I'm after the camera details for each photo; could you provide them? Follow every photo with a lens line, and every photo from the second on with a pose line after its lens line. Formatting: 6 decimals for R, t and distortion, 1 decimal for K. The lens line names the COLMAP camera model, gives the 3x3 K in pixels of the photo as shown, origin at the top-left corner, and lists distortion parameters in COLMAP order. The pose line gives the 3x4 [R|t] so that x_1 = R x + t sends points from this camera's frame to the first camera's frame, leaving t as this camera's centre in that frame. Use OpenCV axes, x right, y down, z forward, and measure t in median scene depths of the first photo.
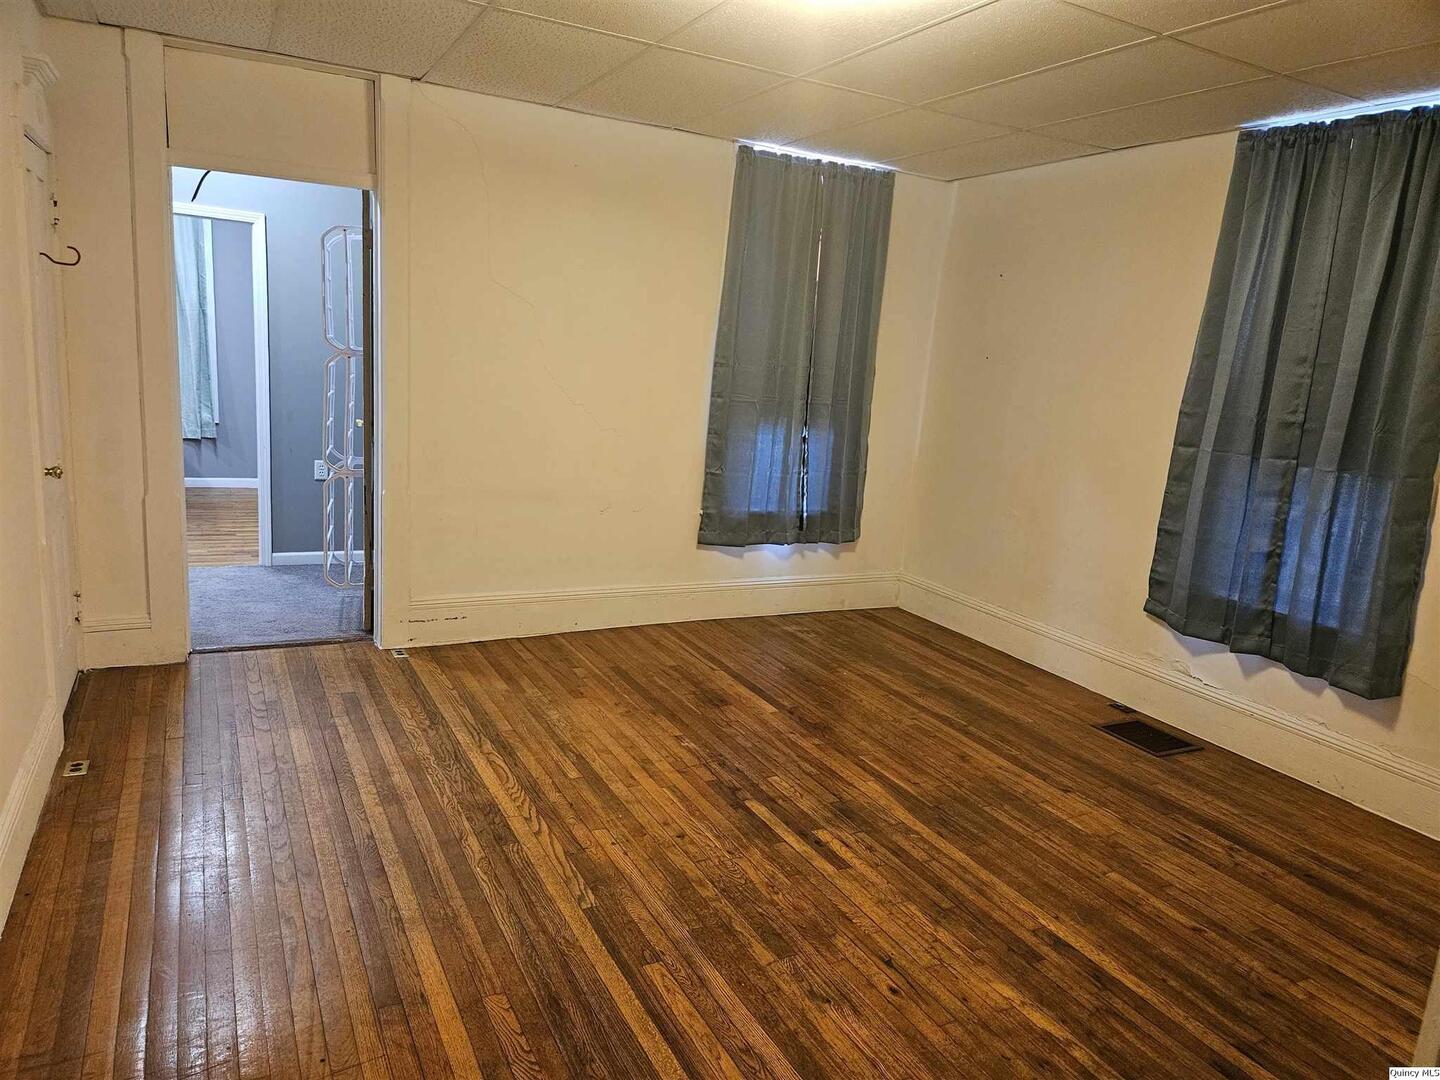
lens RADIAL K [[964.6, 0, 711.1], [0, 964.6, 542.7], [0, 0, 1]] dist [0.048899, -0.027681]
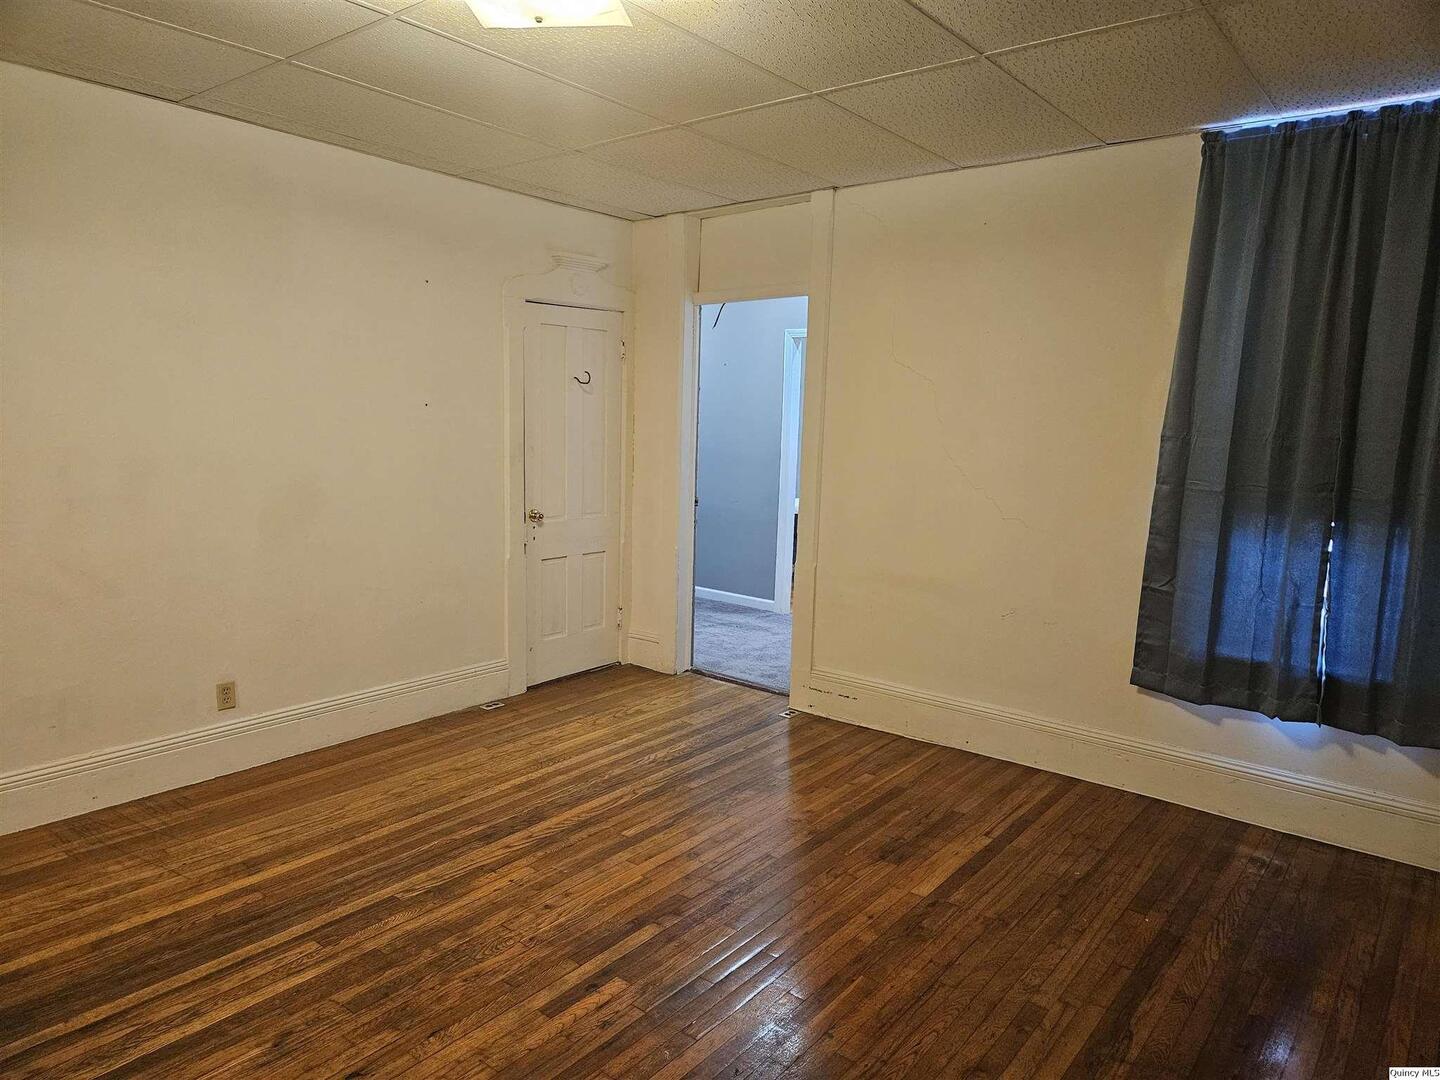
lens RADIAL K [[964.6, 0, 713.1], [0, 964.6, 532.0], [0, 0, 1]] dist [0.048899, -0.027681]
pose [[0.401151, 0.061606, -0.913938, 0.751756], [-0.176106, 0.984310, -0.010948, -0.068836], [0.898924, 0.165342, 0.405706, 0.584239]]
